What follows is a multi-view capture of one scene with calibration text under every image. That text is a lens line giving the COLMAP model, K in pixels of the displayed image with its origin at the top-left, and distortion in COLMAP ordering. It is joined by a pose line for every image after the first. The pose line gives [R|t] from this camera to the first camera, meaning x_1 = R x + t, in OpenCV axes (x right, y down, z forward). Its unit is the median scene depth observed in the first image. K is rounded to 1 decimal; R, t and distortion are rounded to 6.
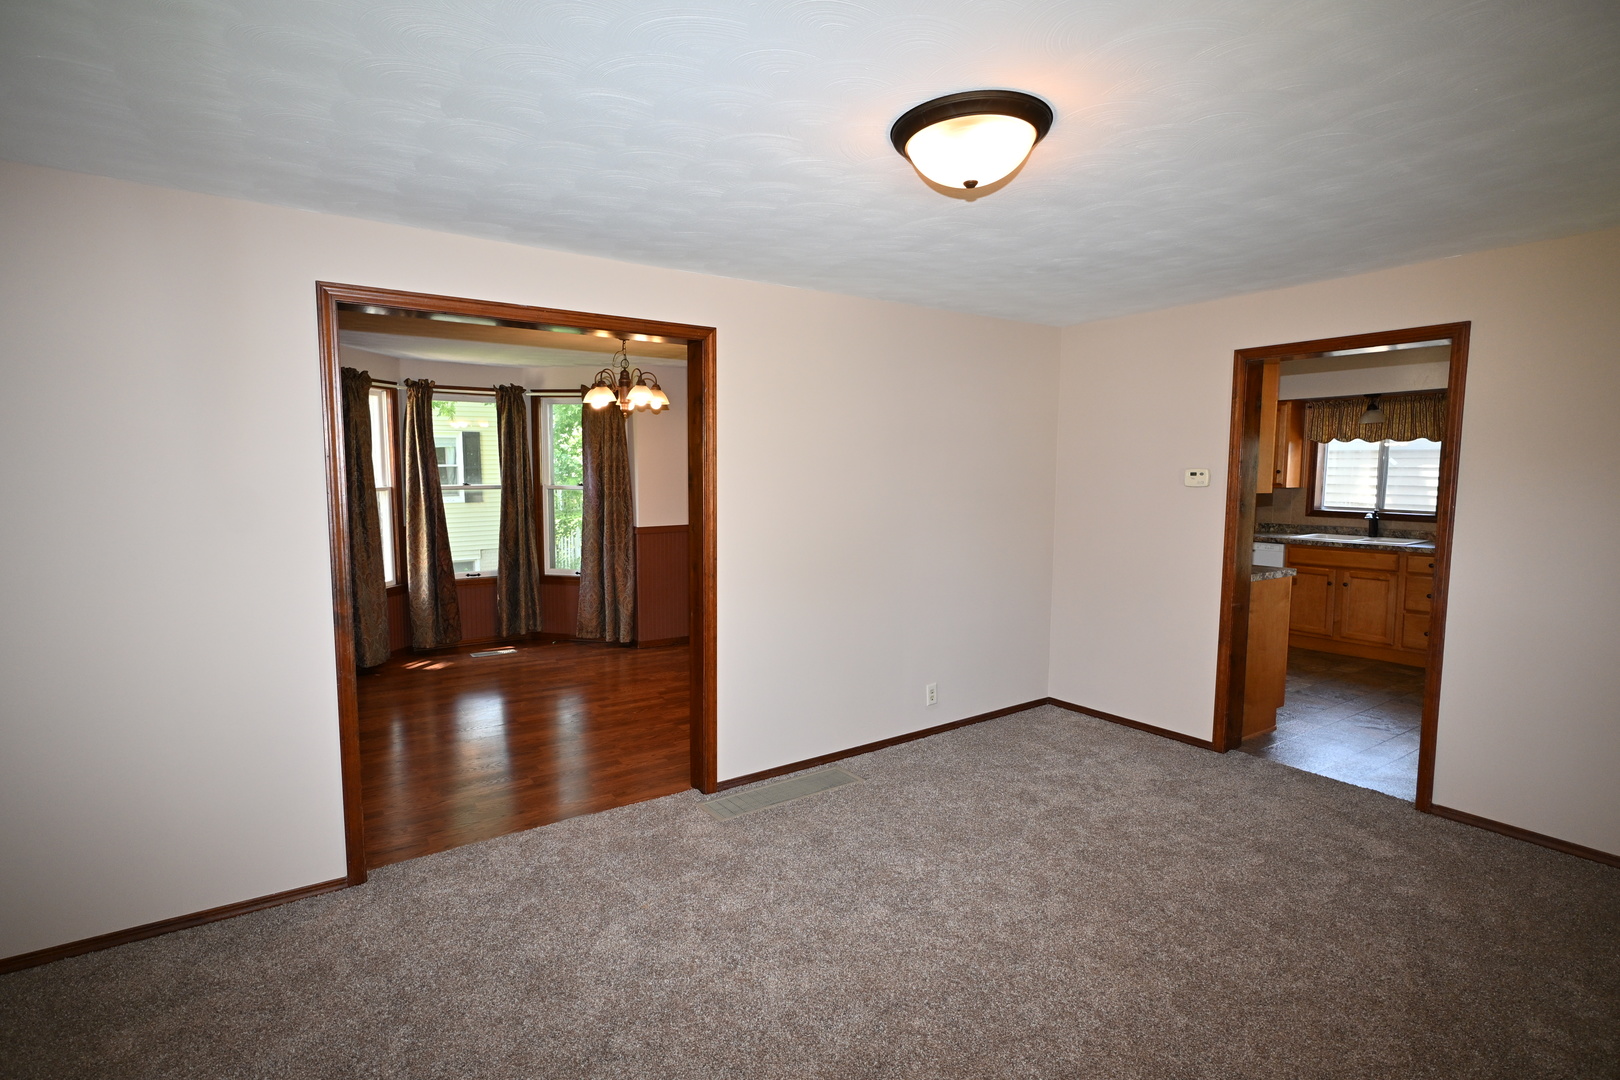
lens RADIAL K [[802.2, 0, 795.6], [0, 802.2, 543.7], [0, 0, 1]] dist [-0.006750, -0.000050]
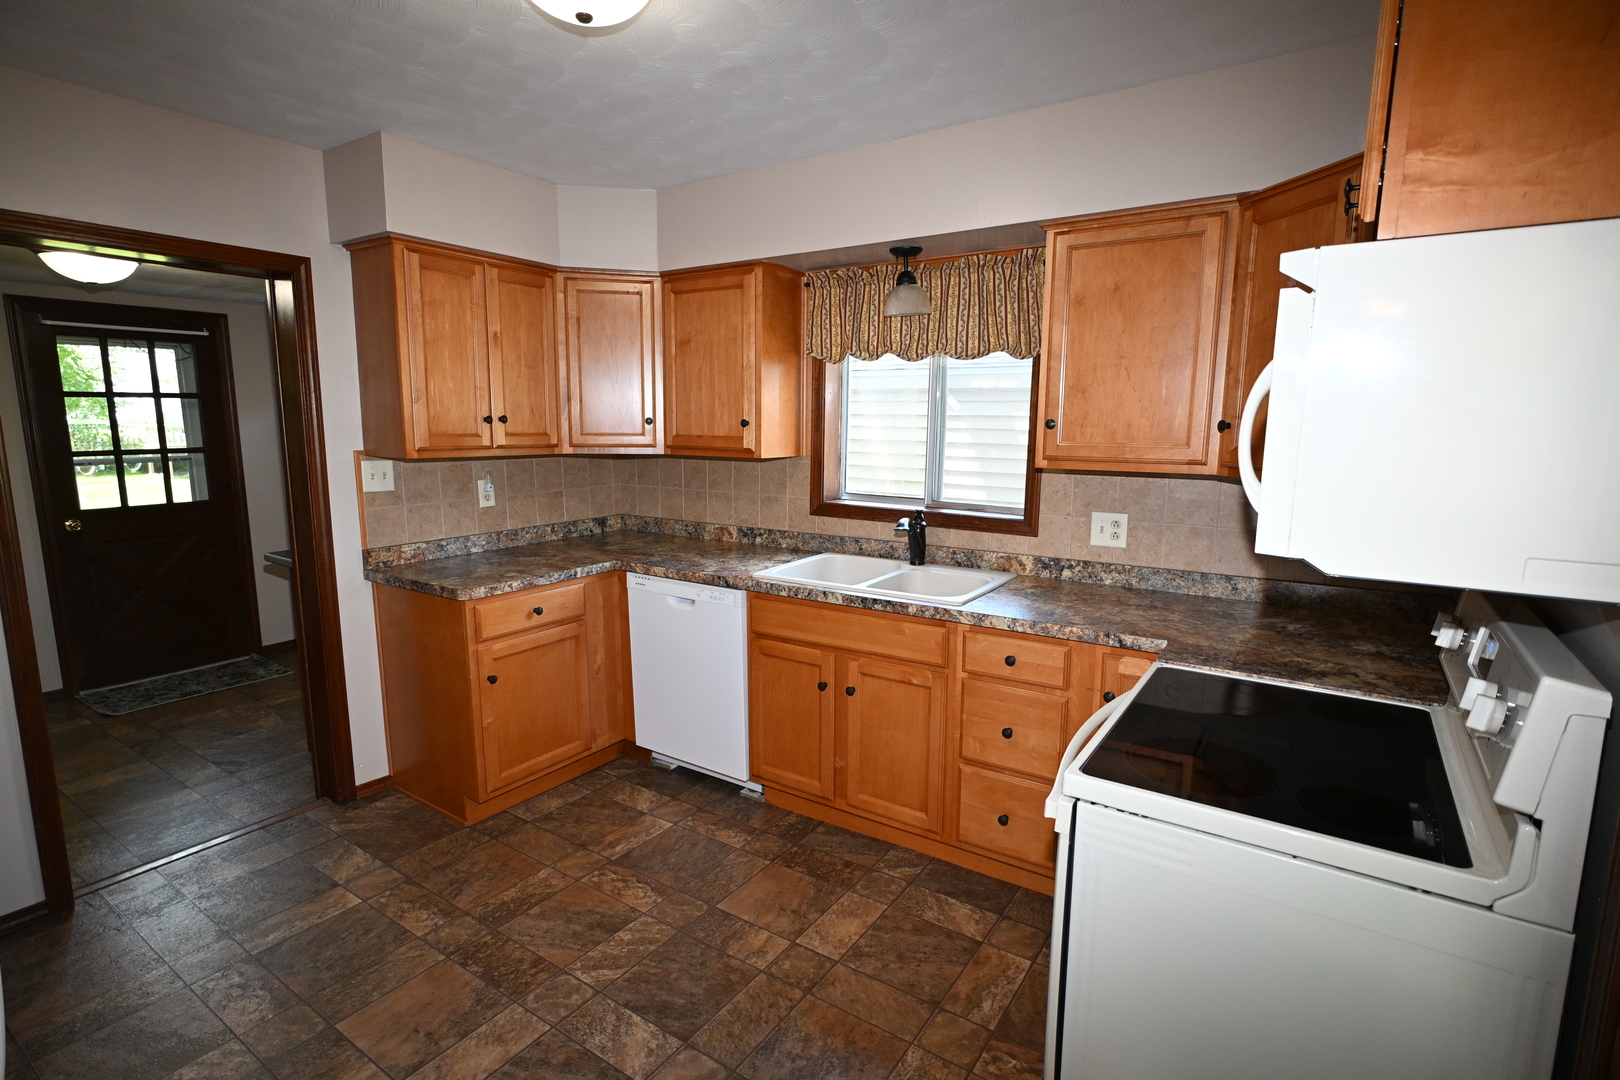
lens RADIAL K [[802.2, 0, 810.8], [0, 802.2, 536.3], [0, 0, 1]] dist [-0.006750, -0.000050]
pose [[0.927640, -0.046427, 0.370579, 0.493923], [0.024179, 0.997627, 0.064458, -0.057379], [-0.372692, -0.050833, 0.926562, 0.591618]]
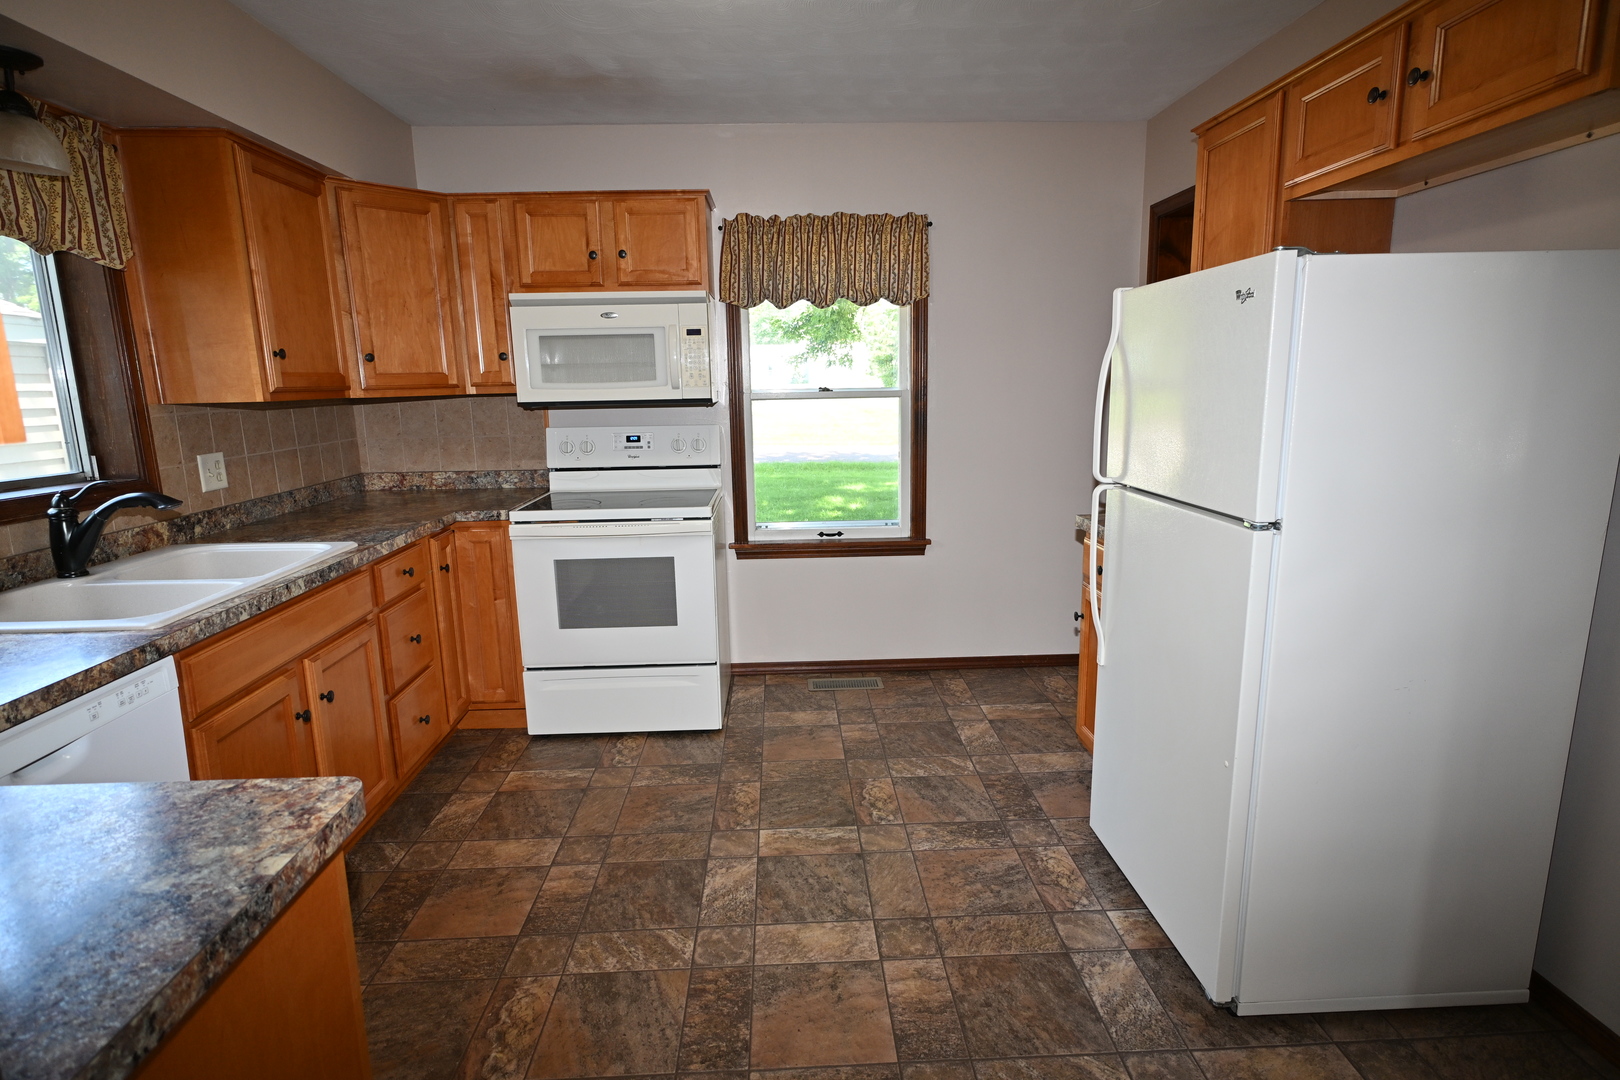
lens RADIAL K [[802.2, 0, 840.5], [0, 802.2, 533.2], [0, 0, 1]] dist [-0.006750, -0.000050]
pose [[-0.872138, -0.077107, 0.483146, 0.334071], [0.059158, 0.963639, 0.260579, -0.084939], [-0.485671, 0.255842, -0.835864, 1.115599]]
